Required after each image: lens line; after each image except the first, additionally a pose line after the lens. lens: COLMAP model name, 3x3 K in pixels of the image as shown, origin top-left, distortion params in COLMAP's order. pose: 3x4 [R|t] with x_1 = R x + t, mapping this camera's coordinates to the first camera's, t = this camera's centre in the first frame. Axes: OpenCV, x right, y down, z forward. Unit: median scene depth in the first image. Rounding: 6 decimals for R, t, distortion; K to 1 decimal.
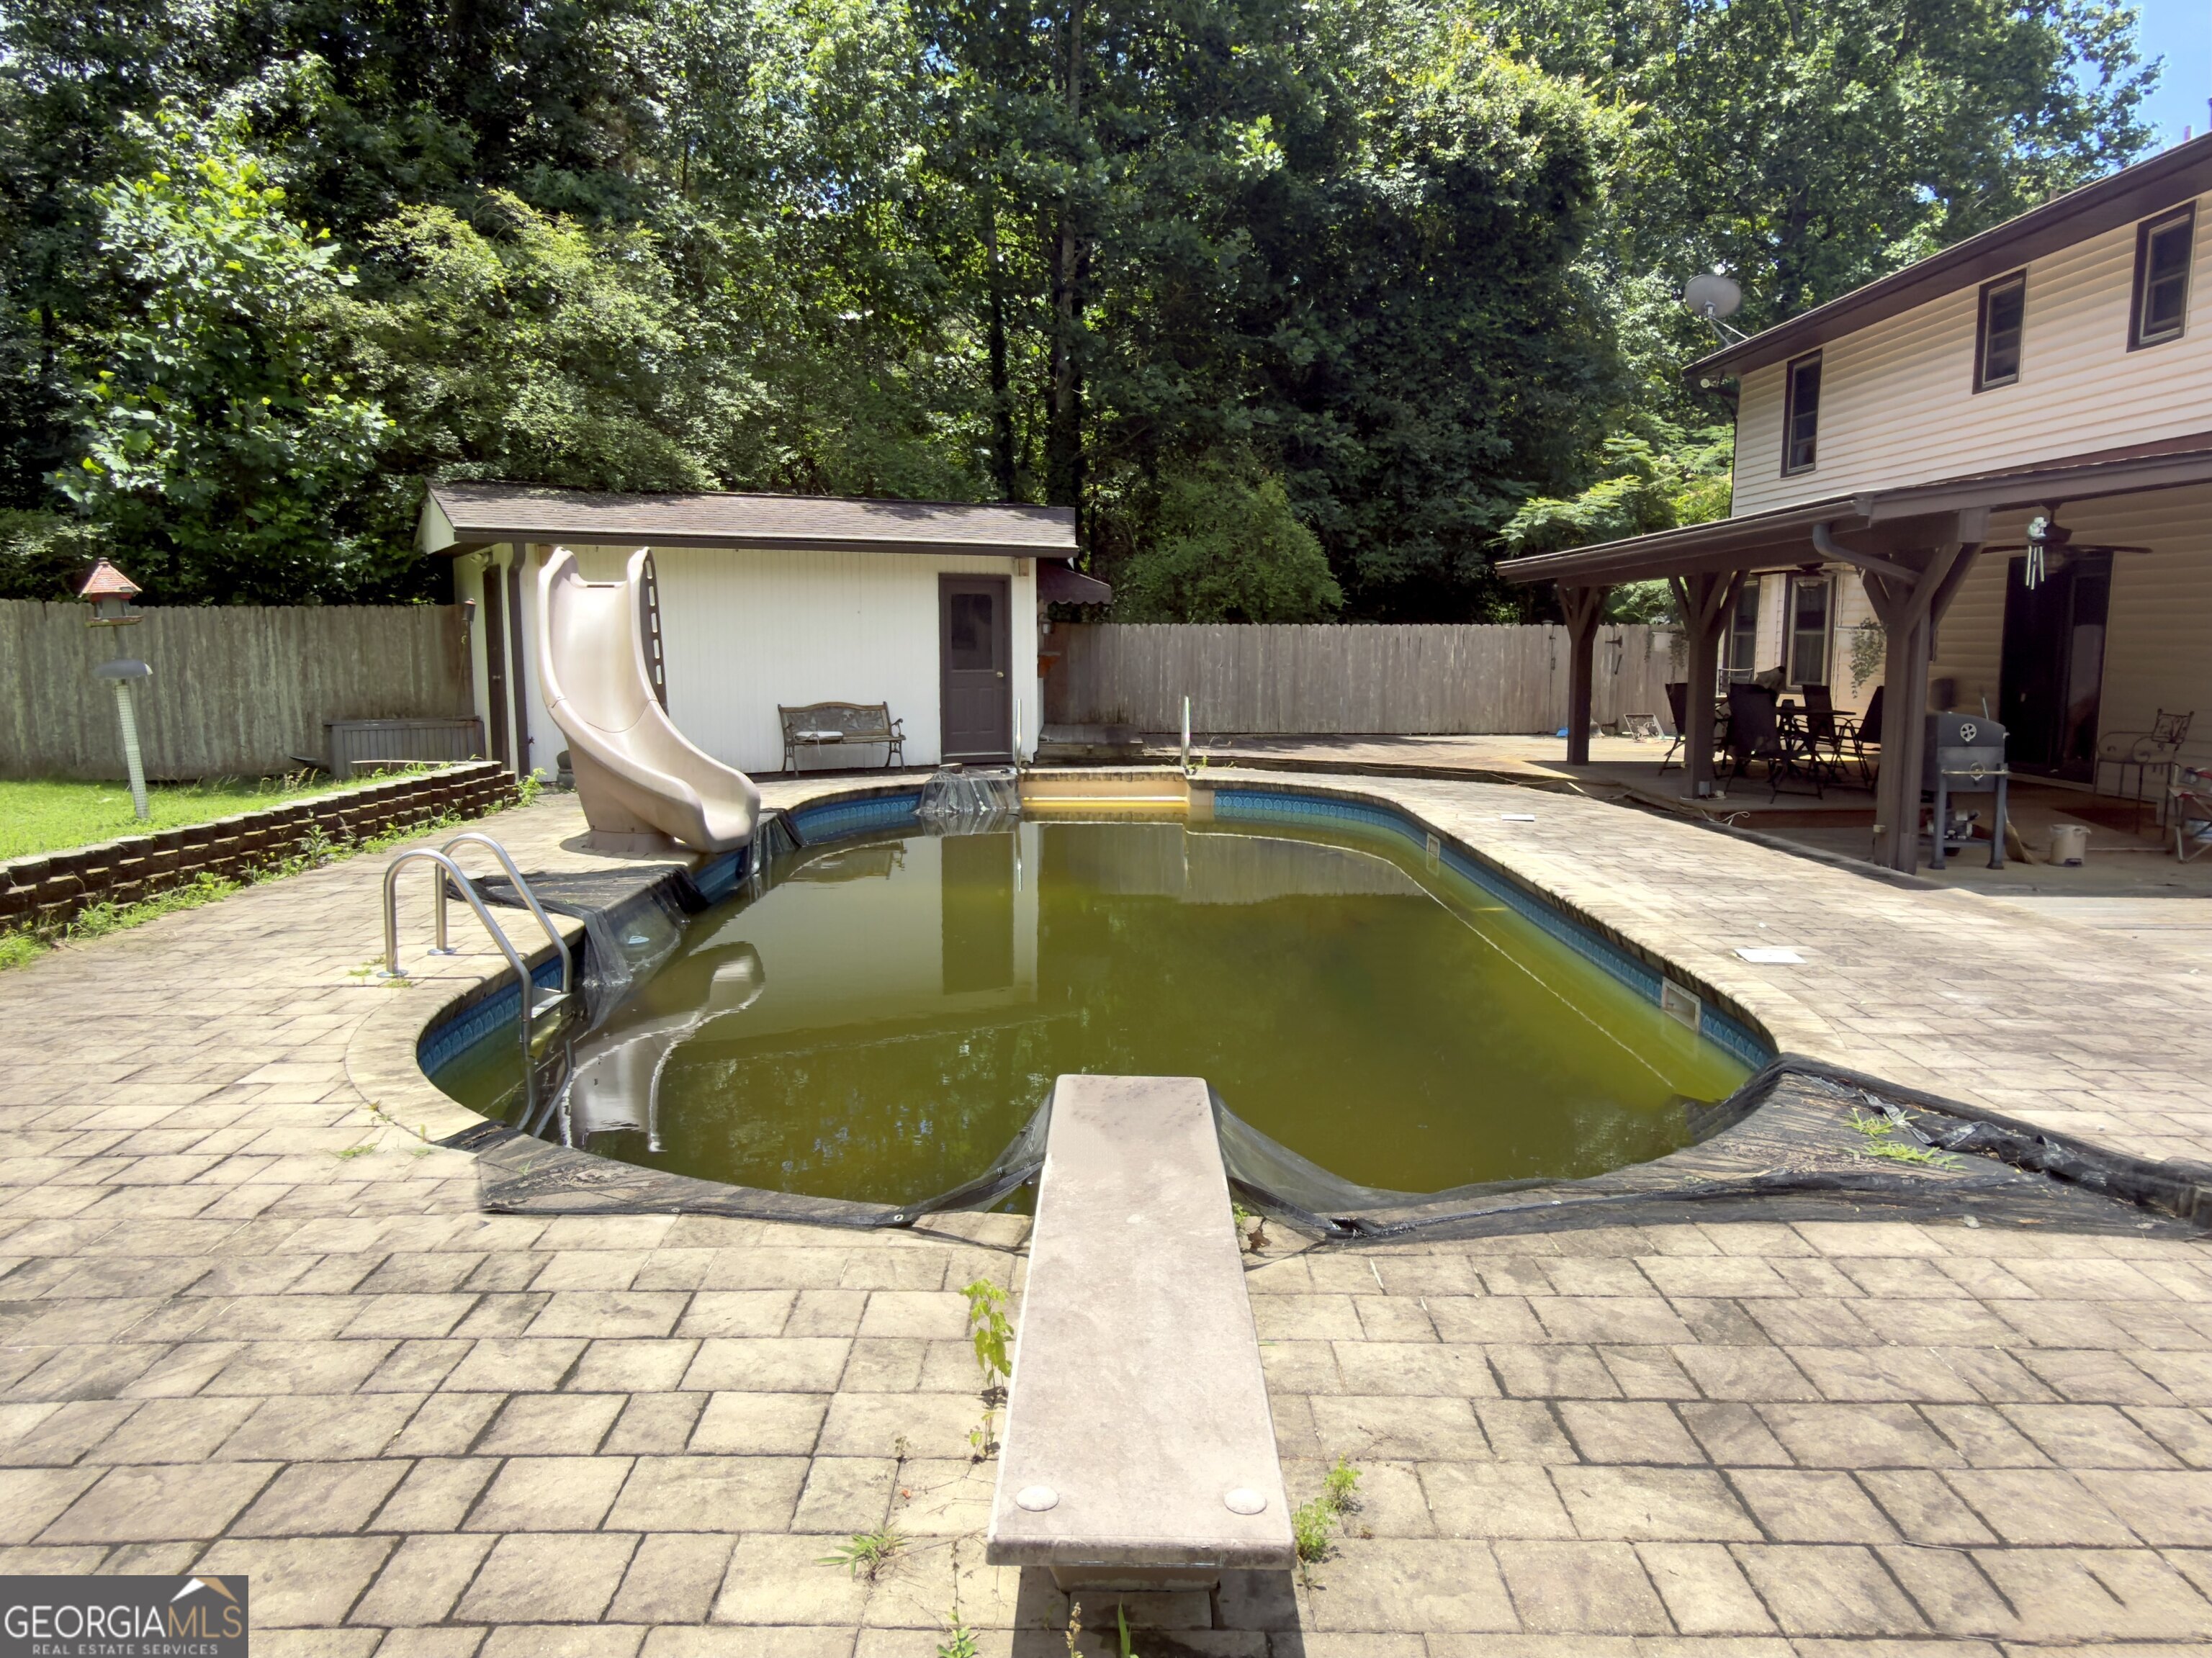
lens RADIAL K [[1558.6, 0, 1106.0], [0, 1558.6, 829.0], [0, 0, 1]] dist [-0.014572, 0.006910]
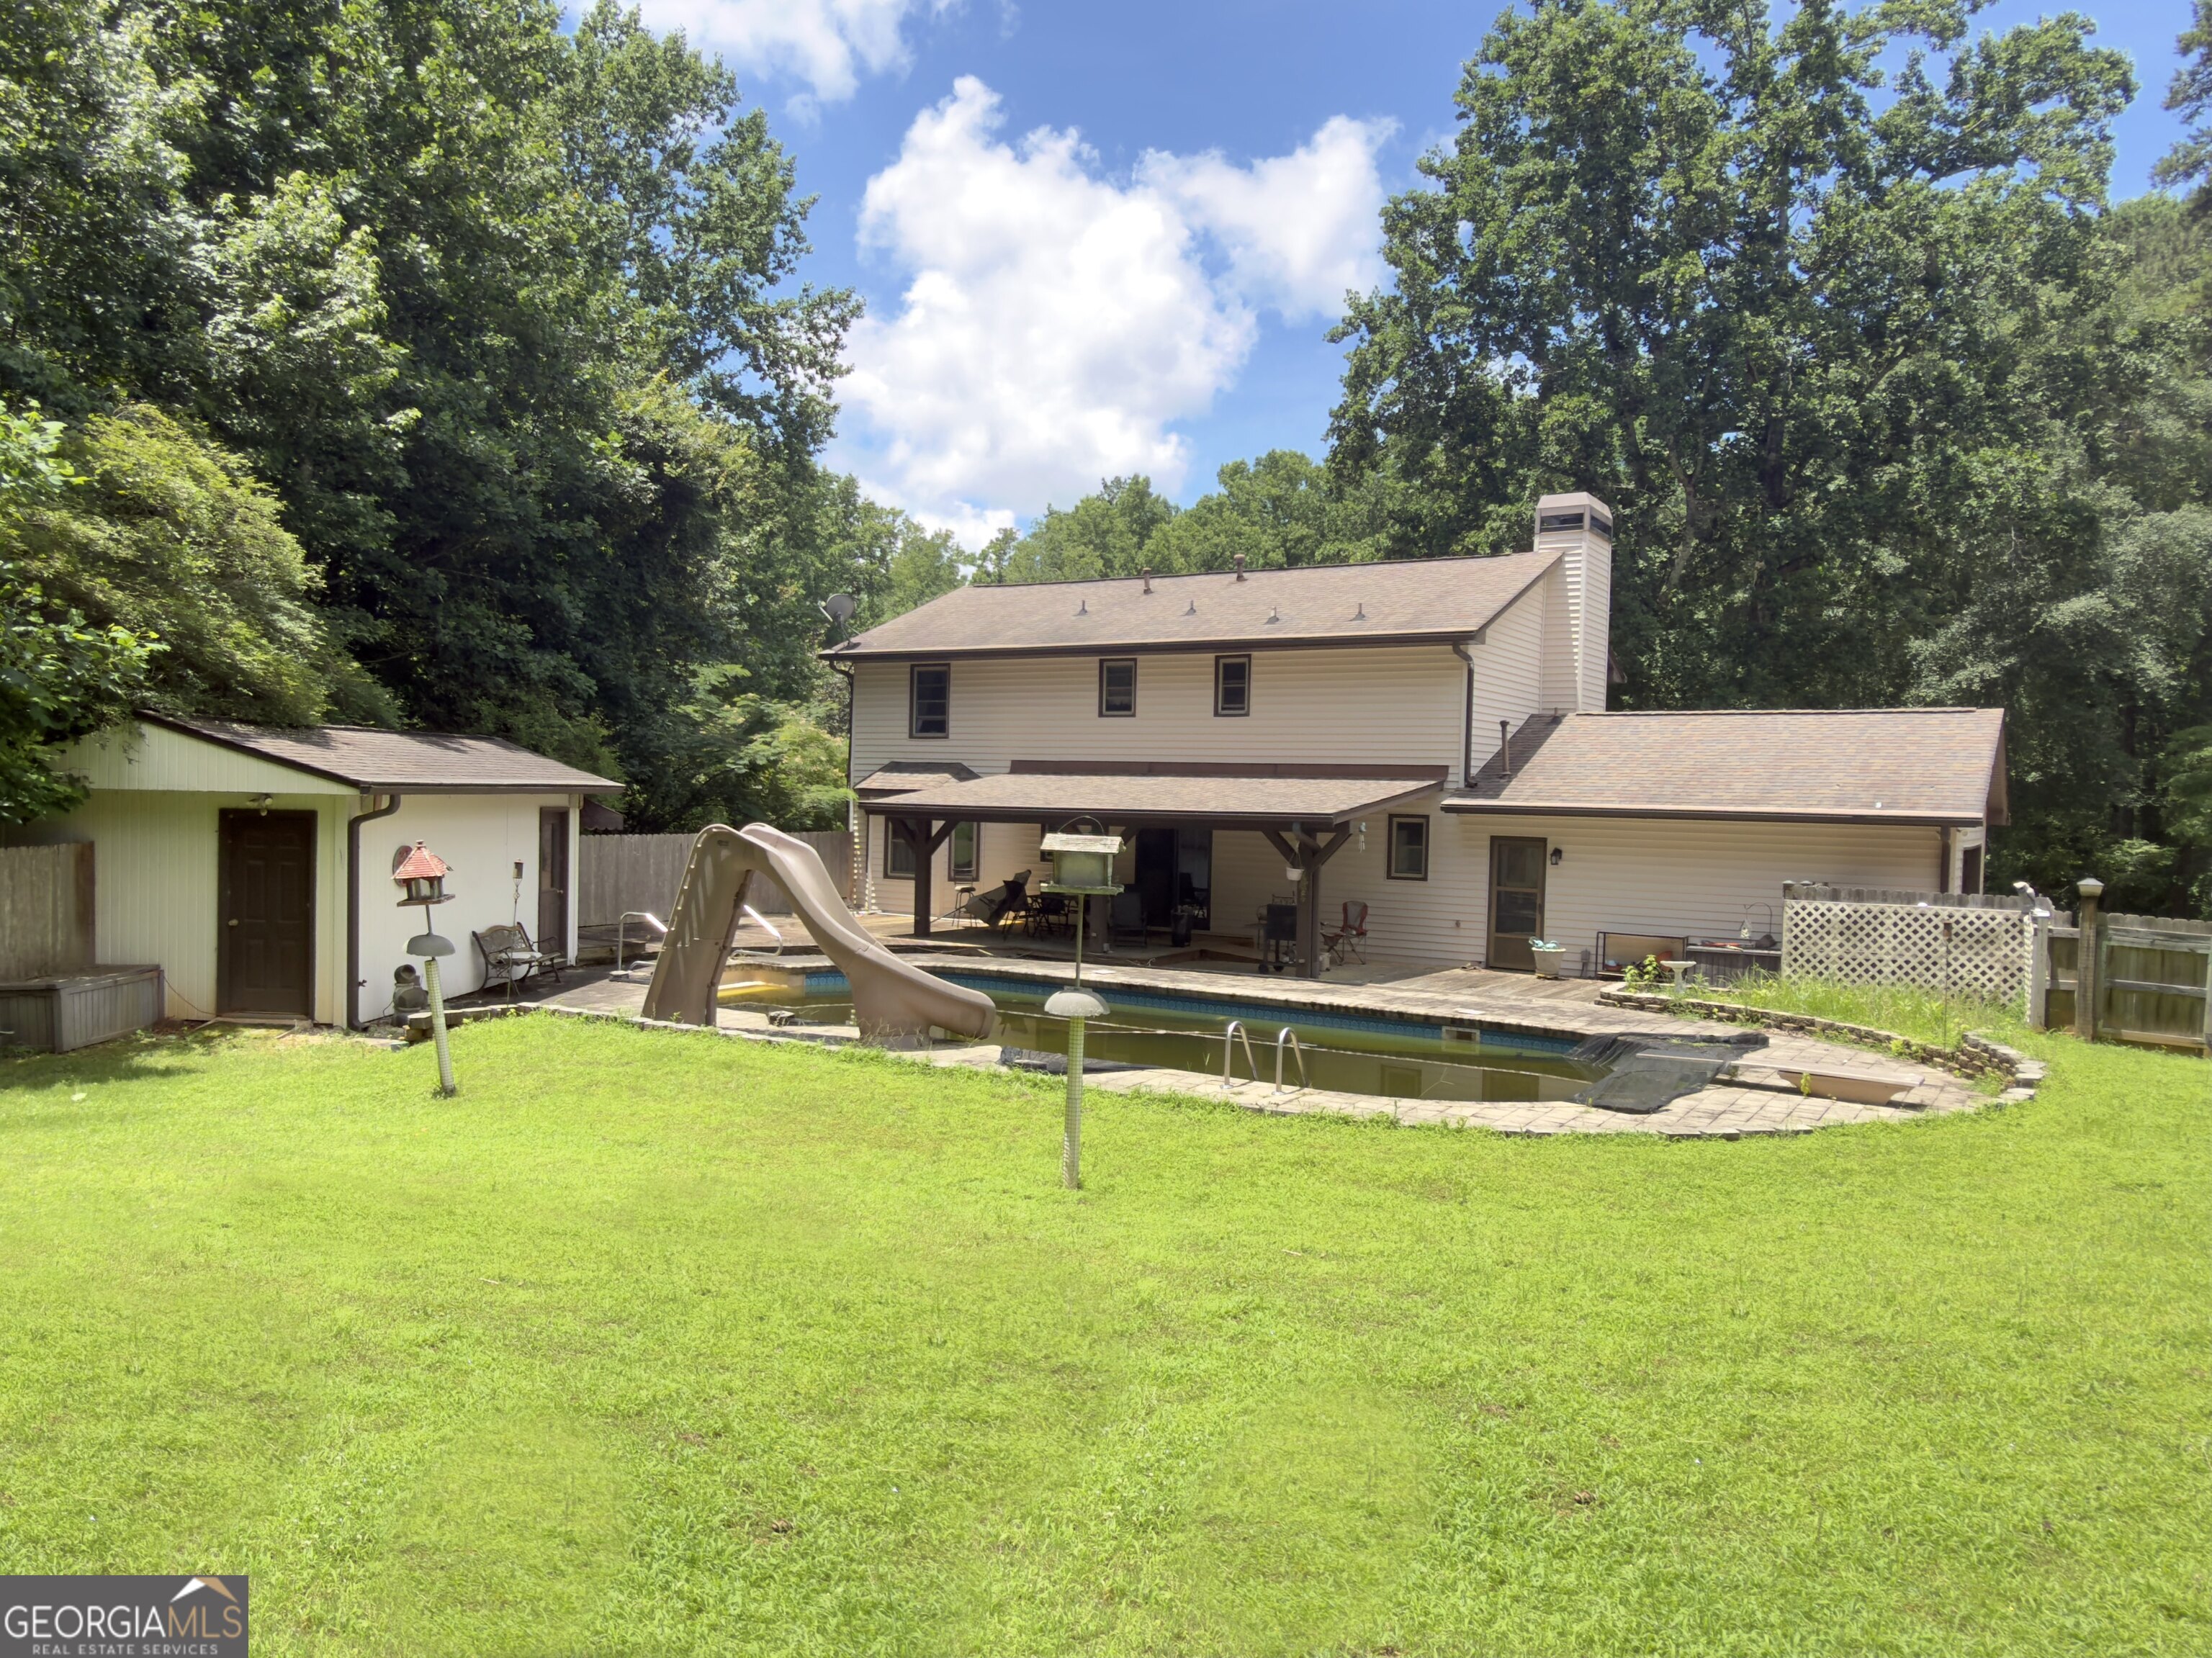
lens RADIAL K [[1558.6, 0, 1106.0], [0, 1558.6, 829.0], [0, 0, 1]] dist [-0.014572, 0.006910]
pose [[0.541882, -0.007811, 0.840418, -0.899710], [0.081194, 0.995766, -0.043098, -0.069517], [-0.836523, 0.091591, 0.540222, 0.033732]]
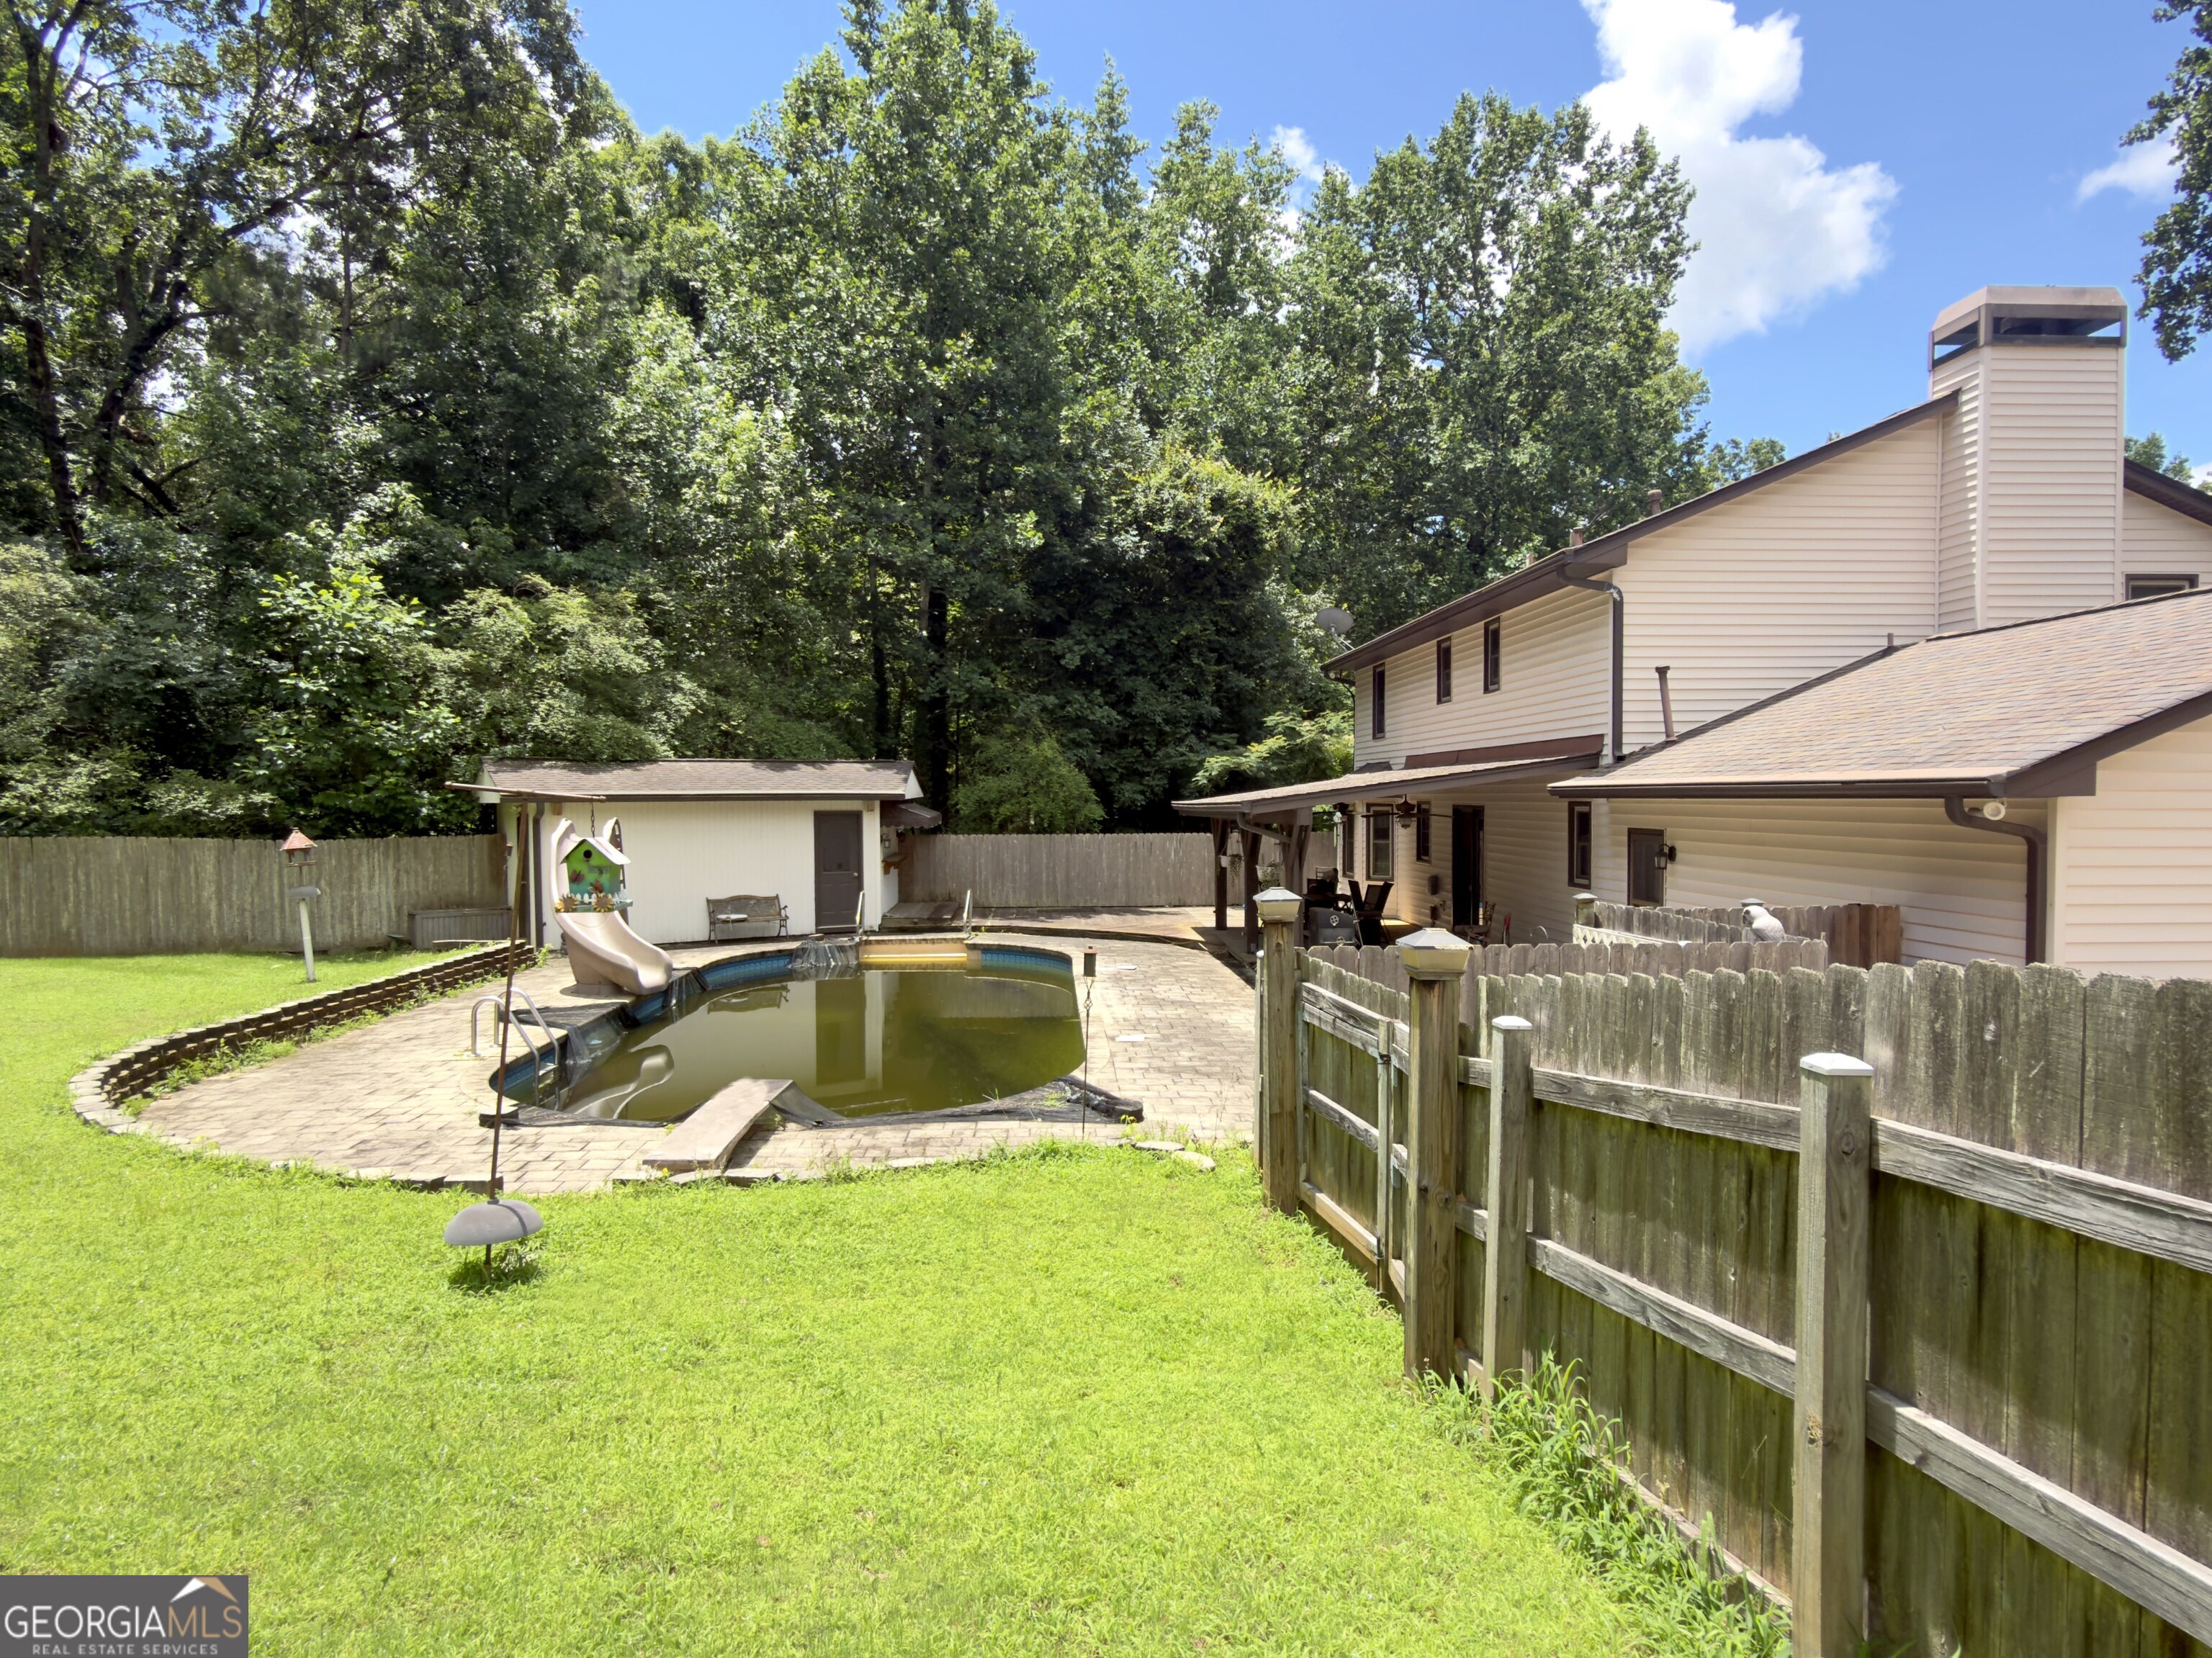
lens RADIAL K [[1332.7, 0, 1105.9], [0, 1332.7, 860.6], [0, 0, 1]] dist [-0.000697, -0.001076]
pose [[0.999044, -0.008481, 0.042889, 0.136853], [0.011771, 0.996957, -0.077057, -0.009244], [-0.042105, 0.077488, 0.996104, -0.362235]]
